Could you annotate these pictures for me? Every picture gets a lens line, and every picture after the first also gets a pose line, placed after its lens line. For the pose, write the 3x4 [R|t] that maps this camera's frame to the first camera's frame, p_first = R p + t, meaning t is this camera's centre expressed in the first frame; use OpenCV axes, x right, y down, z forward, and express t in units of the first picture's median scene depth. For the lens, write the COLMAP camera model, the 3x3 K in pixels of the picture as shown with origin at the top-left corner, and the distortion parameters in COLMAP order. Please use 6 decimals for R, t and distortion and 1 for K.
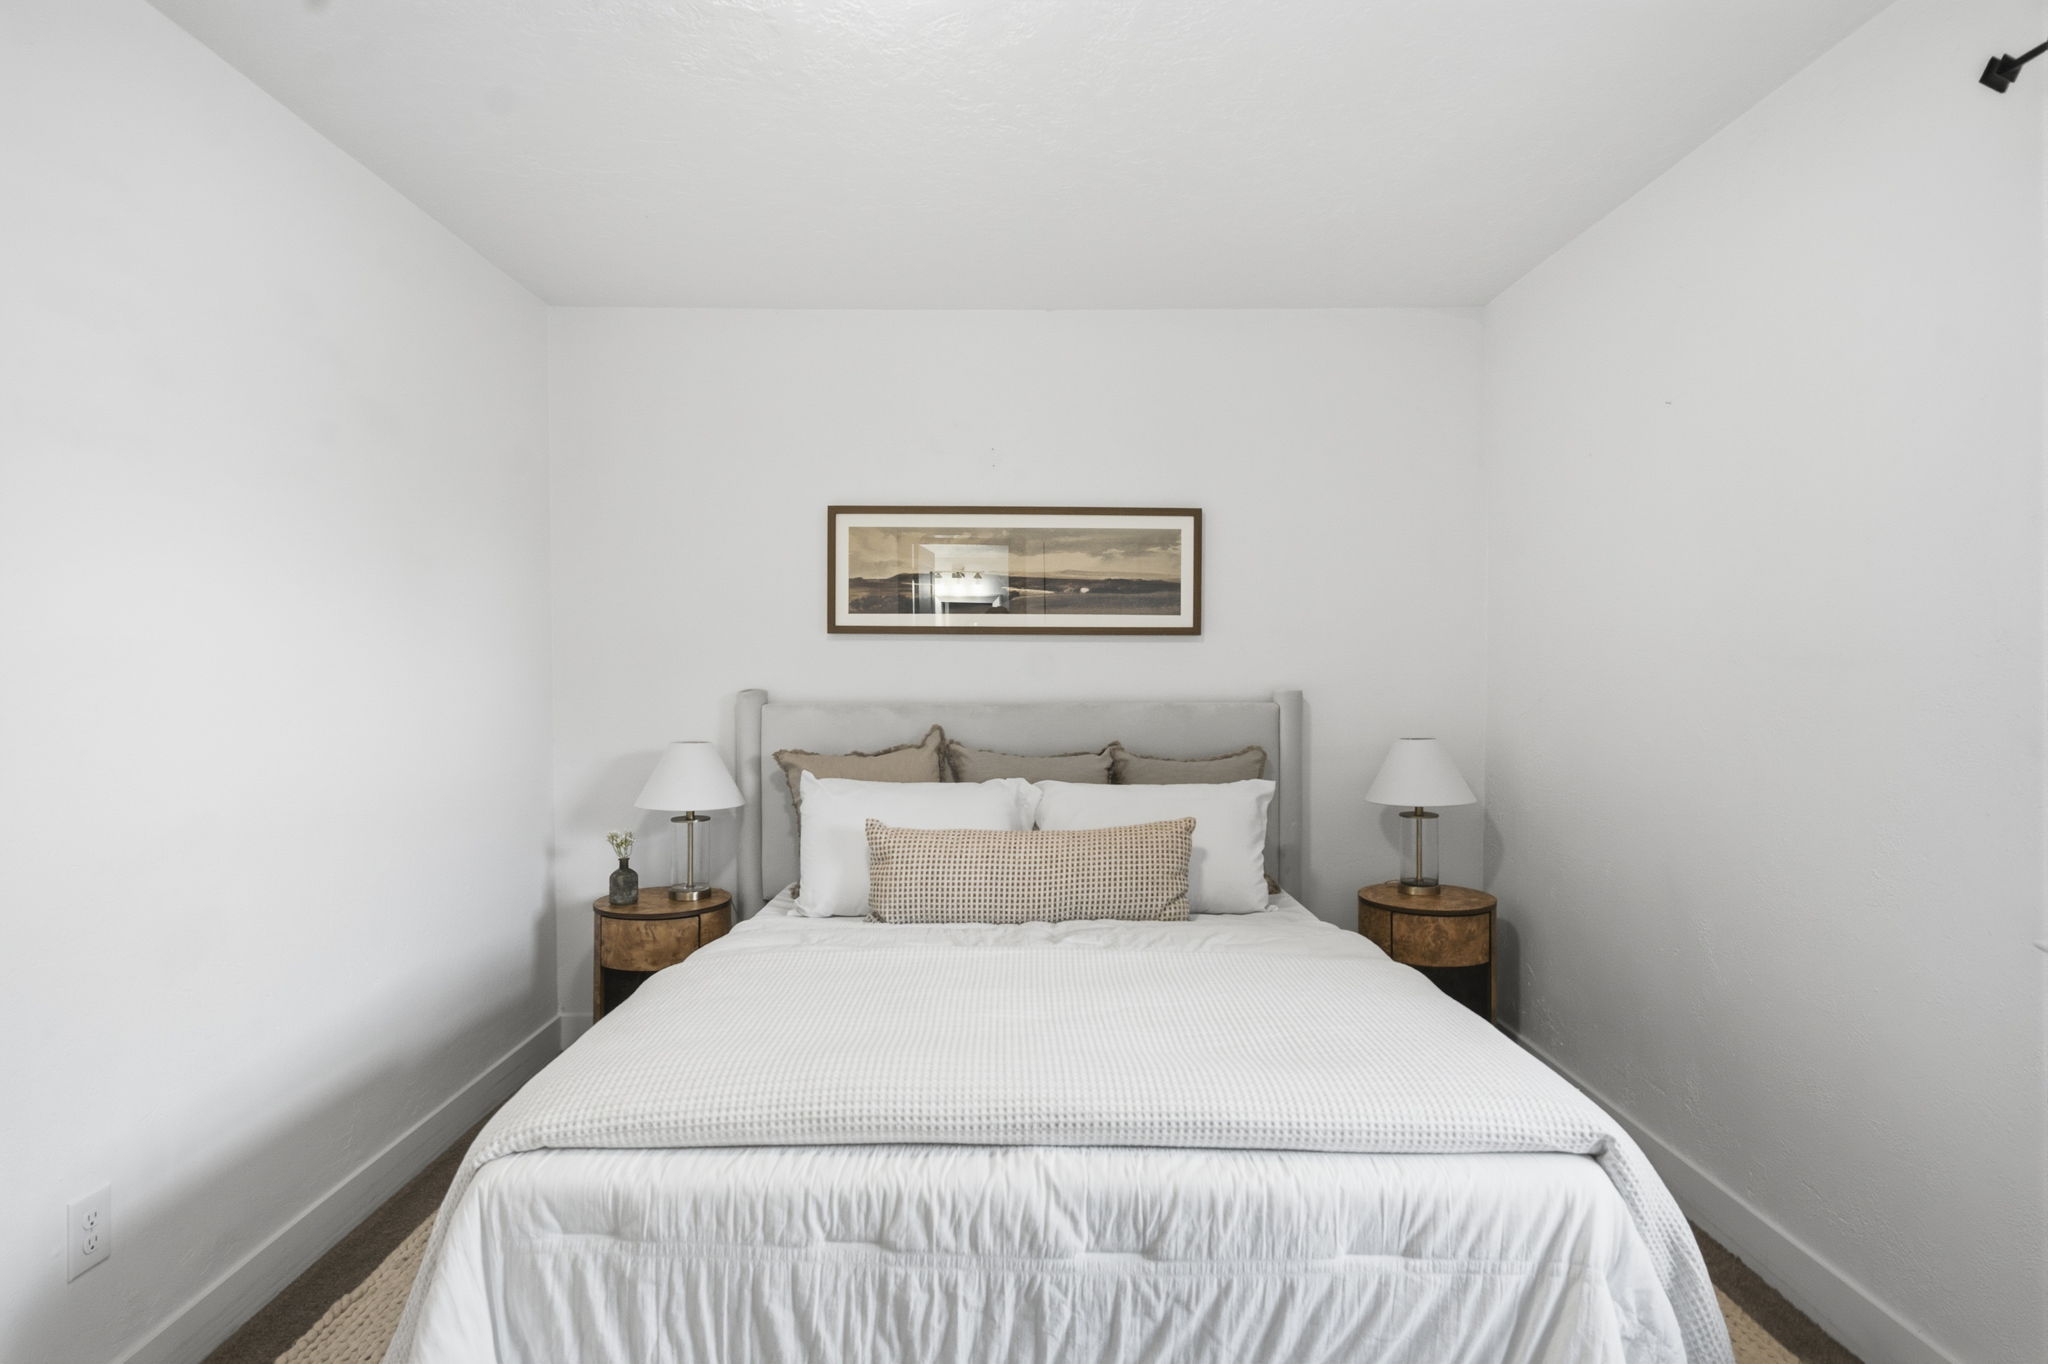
lens RADIAL K [[1063.4, 0, 1027.0], [0, 1063.4, 665.2], [0, 0, 1]] dist [-0.031659, 0.031409]
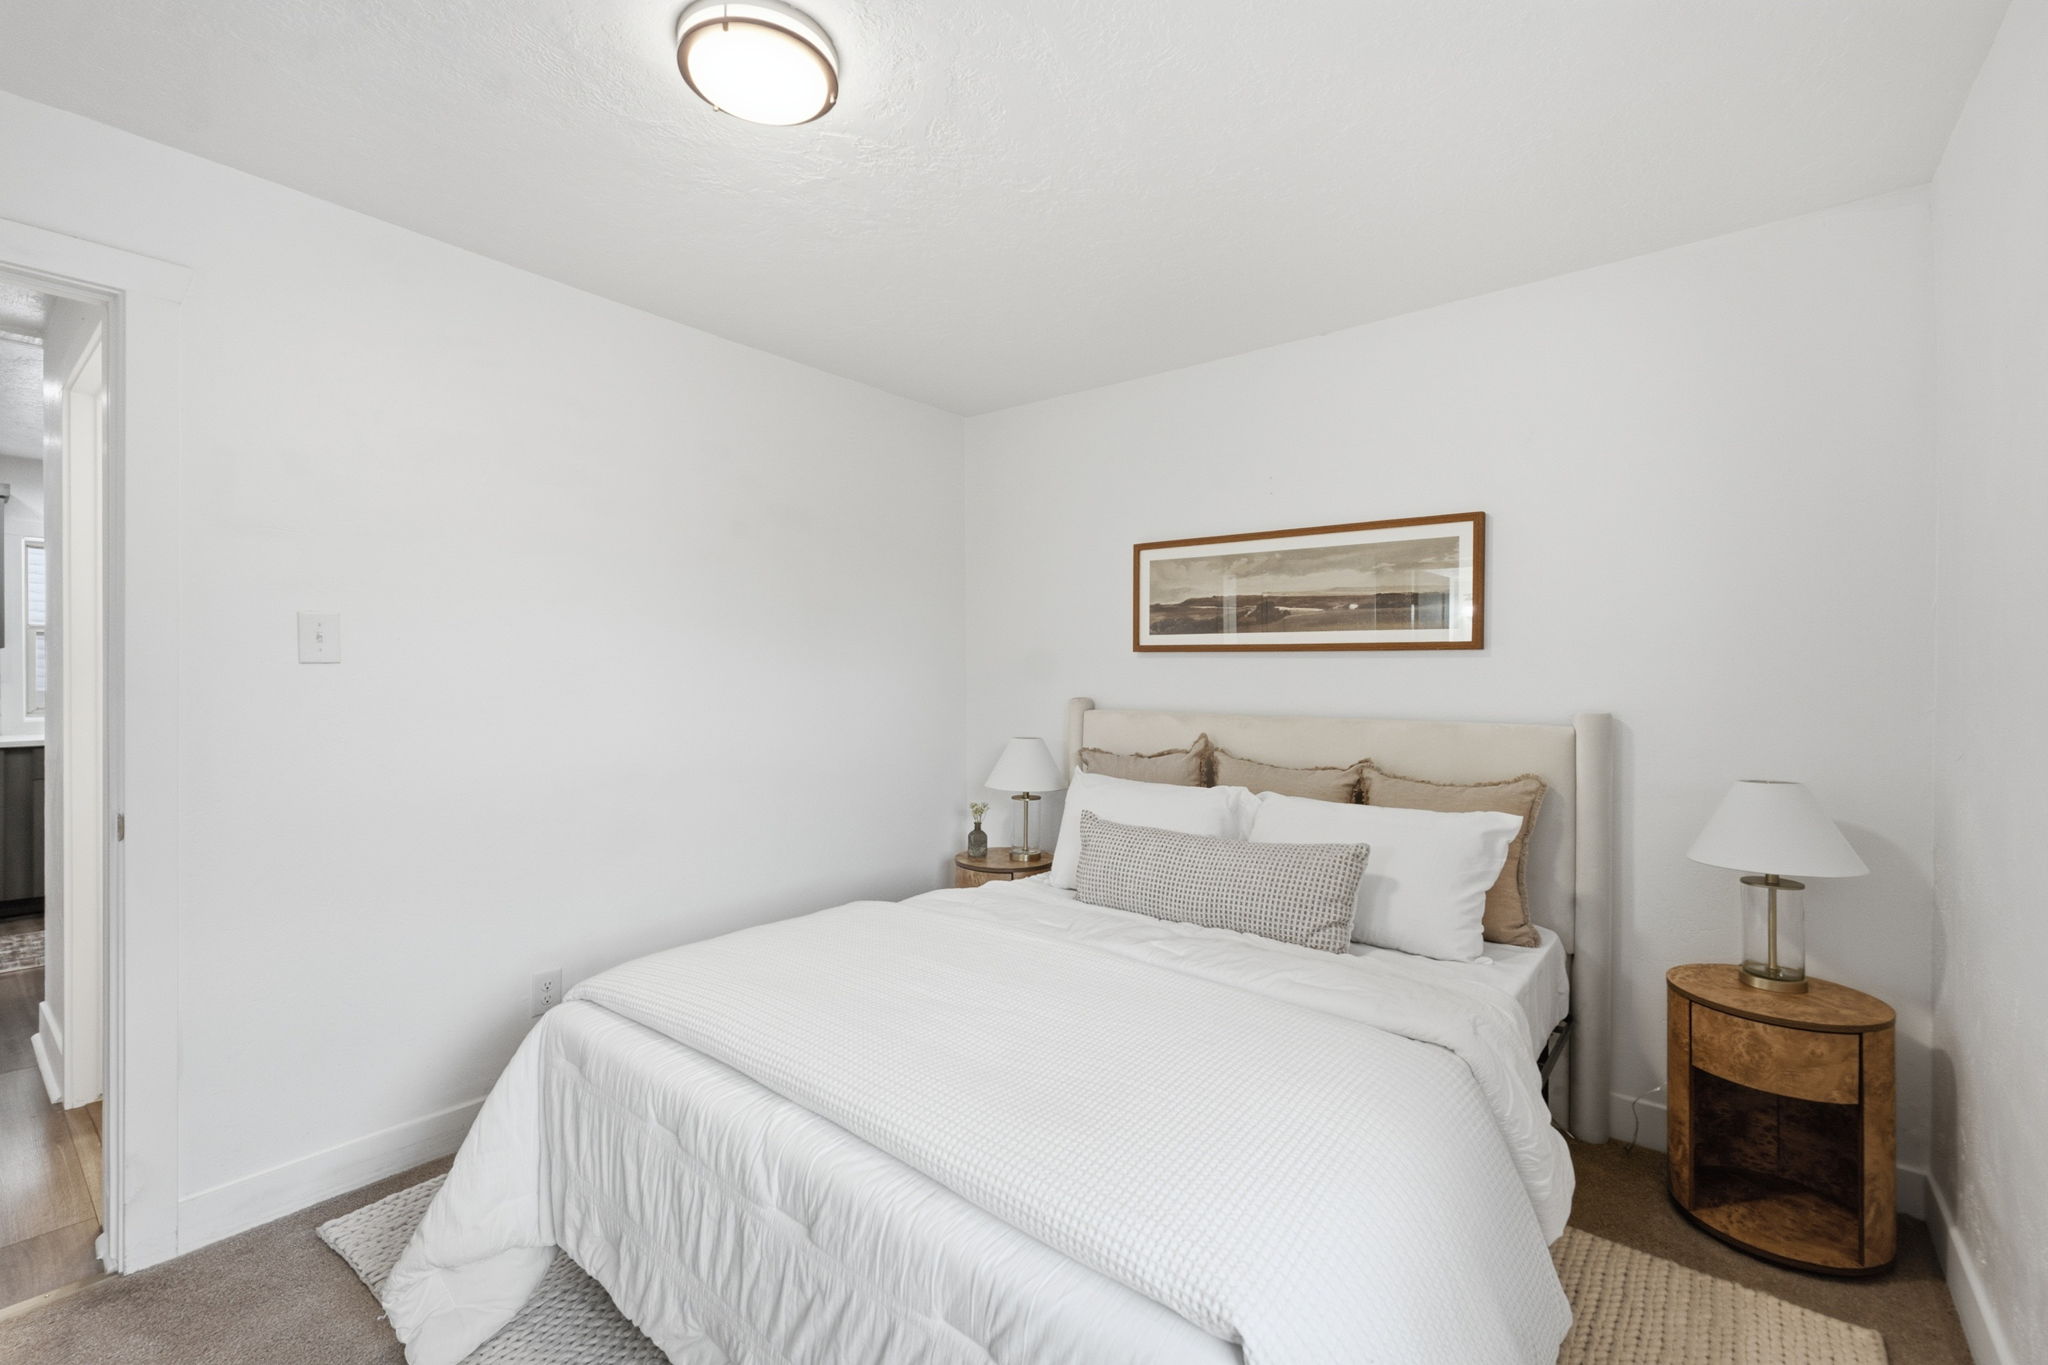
lens RADIAL K [[863.8, 0, 1016.8], [0, 863.8, 666.5], [0, 0, 1]] dist [0.001223, -0.000012]
pose [[0.784037, 0.000347, -0.620714, 0.330704], [-0.008308, 0.999916, -0.009935, -0.003247], [0.620658, 0.012947, 0.783974, 0.175957]]
